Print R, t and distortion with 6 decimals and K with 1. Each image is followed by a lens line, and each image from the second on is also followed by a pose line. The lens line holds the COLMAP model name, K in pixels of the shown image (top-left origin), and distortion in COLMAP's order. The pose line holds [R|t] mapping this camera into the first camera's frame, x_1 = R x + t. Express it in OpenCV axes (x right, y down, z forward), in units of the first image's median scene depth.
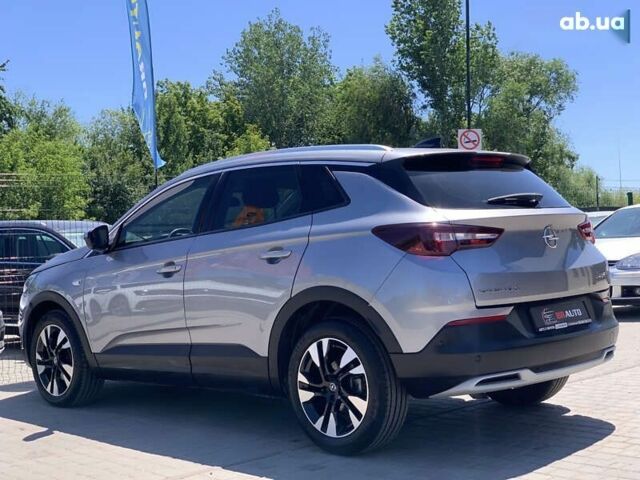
lens RADIAL K [[965.5, 0, 320.0], [0, 965.5, 240.0], [0, 0, 1]] dist [0.107582, -0.131329]
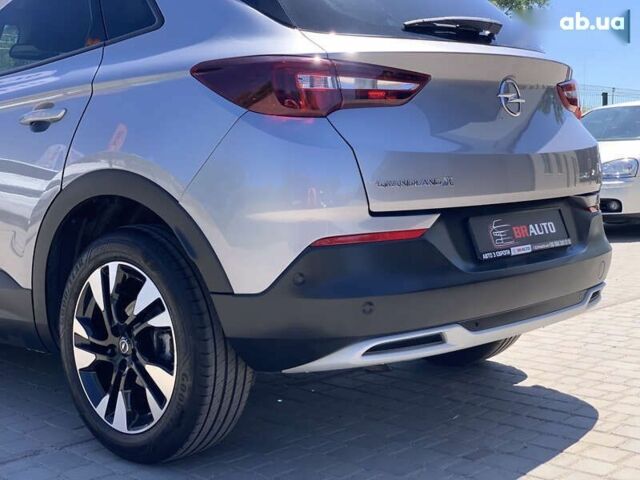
lens RADIAL K [[965.5, 0, 320.0], [0, 965.5, 240.0], [0, 0, 1]] dist [0.107582, -0.131329]
pose [[0.998806, 0.026017, 0.041341, 0.102273], [-0.029632, 0.995556, 0.089390, 0.033576], [-0.038832, -0.090509, 0.995138, 0.421958]]
